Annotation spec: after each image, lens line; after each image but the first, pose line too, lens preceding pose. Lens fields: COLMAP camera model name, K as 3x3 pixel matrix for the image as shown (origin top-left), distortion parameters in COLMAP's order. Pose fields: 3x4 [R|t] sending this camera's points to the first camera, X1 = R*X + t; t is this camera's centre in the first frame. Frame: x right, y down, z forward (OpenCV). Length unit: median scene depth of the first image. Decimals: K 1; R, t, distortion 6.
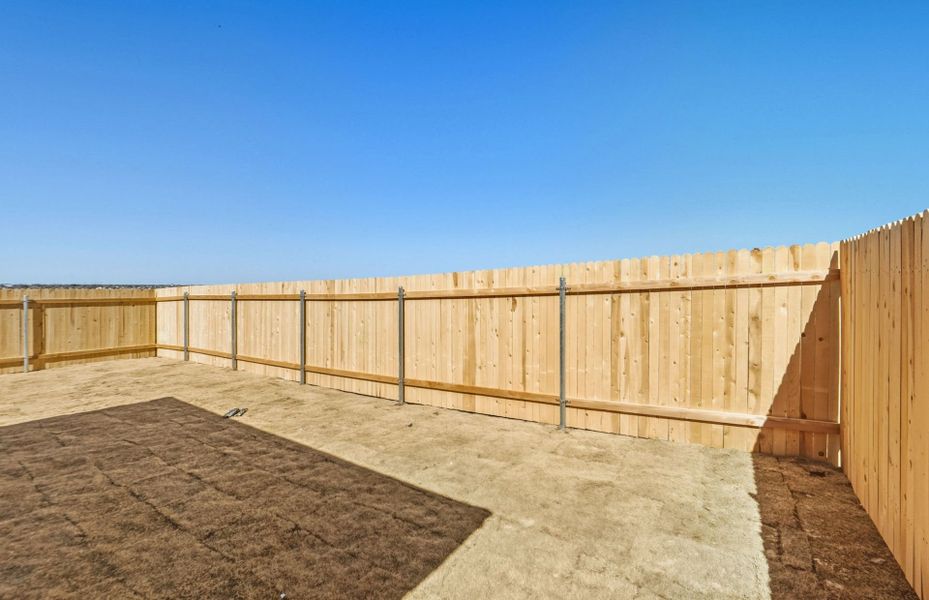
lens RADIAL K [[391.1, 0, 483.7], [0, 391.1, 292.5], [0, 0, 1]] dist [-0.001955, -0.000838]
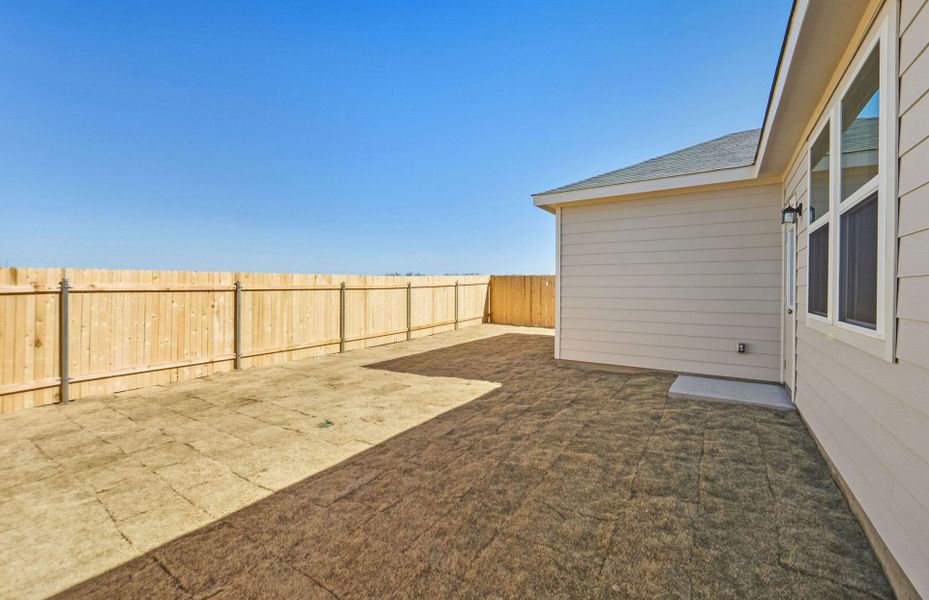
lens RADIAL K [[391.1, 0, 464.7], [0, 391.1, 291.8], [0, 0, 1]] dist [-0.001955, -0.000838]
pose [[0.029589, -0.008831, 0.999523, -2.365706], [0.000505, 0.999961, 0.008820, 0.016899], [-0.999562, 0.000244, 0.029592, 0.705786]]
